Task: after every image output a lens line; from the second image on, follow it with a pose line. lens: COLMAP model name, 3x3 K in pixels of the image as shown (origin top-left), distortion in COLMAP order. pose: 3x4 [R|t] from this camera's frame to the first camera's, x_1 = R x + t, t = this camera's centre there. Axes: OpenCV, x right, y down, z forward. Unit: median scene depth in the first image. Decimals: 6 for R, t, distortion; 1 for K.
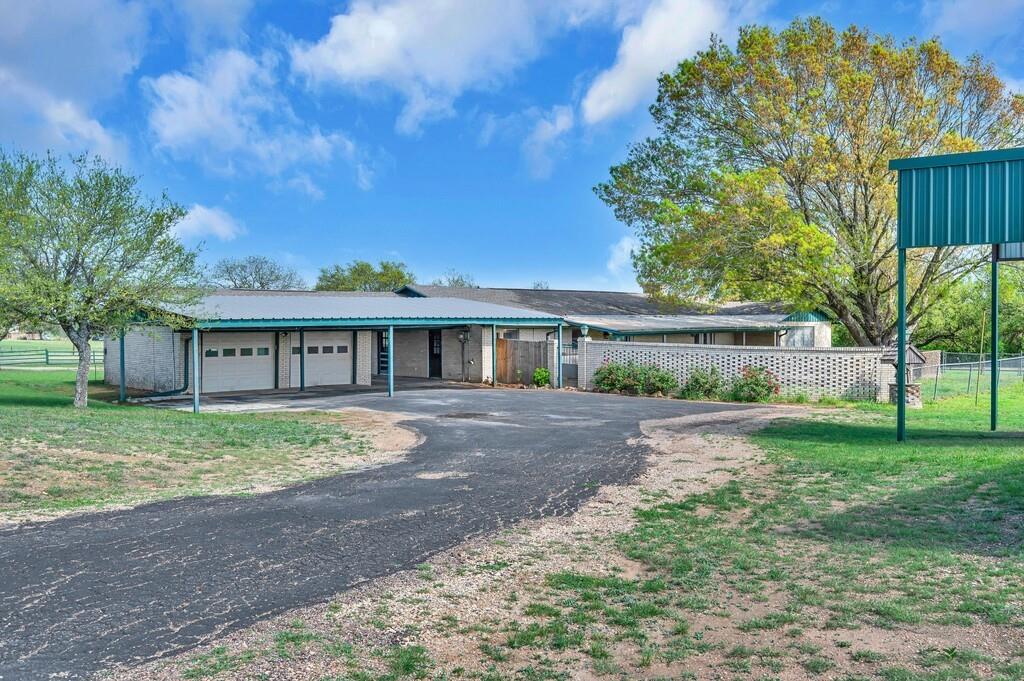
lens RADIAL K [[901.6, 0, 512.0], [0, 901.6, 340.5], [0, 0, 1]] dist [0.001061, -0.000921]
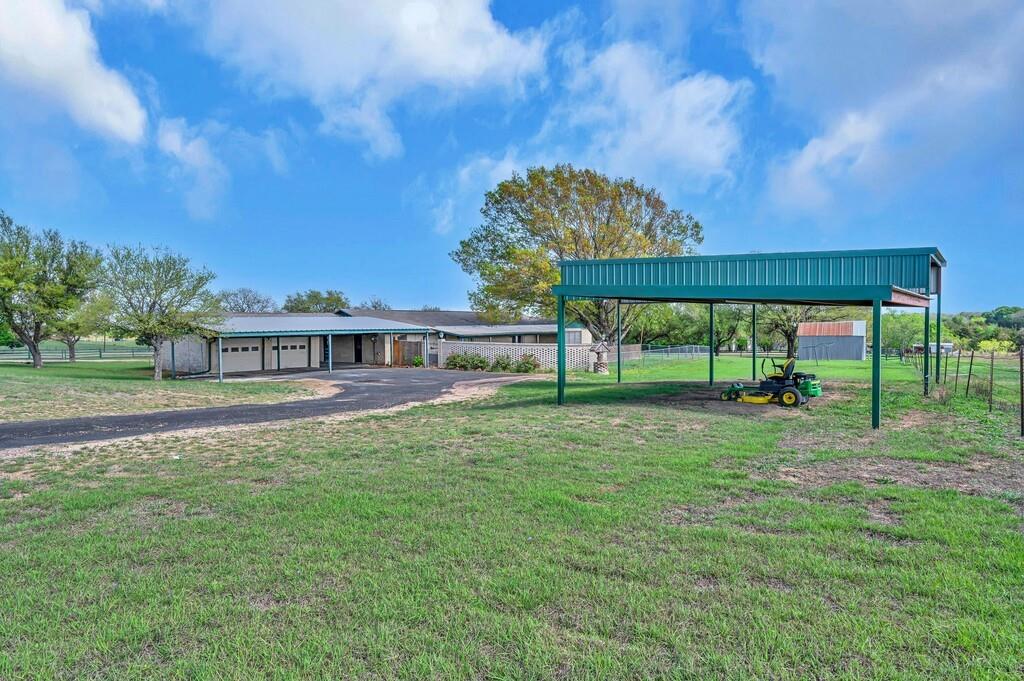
lens RADIAL K [[606.6, 0, 512.0], [0, 606.6, 340.5], [0, 0, 1]] dist [-0.001590, -0.000014]
pose [[0.989068, -0.008675, 0.147202, 0.041444], [0.008095, 0.999957, 0.004538, -0.005160], [-0.147235, -0.003297, 0.989096, -0.225192]]
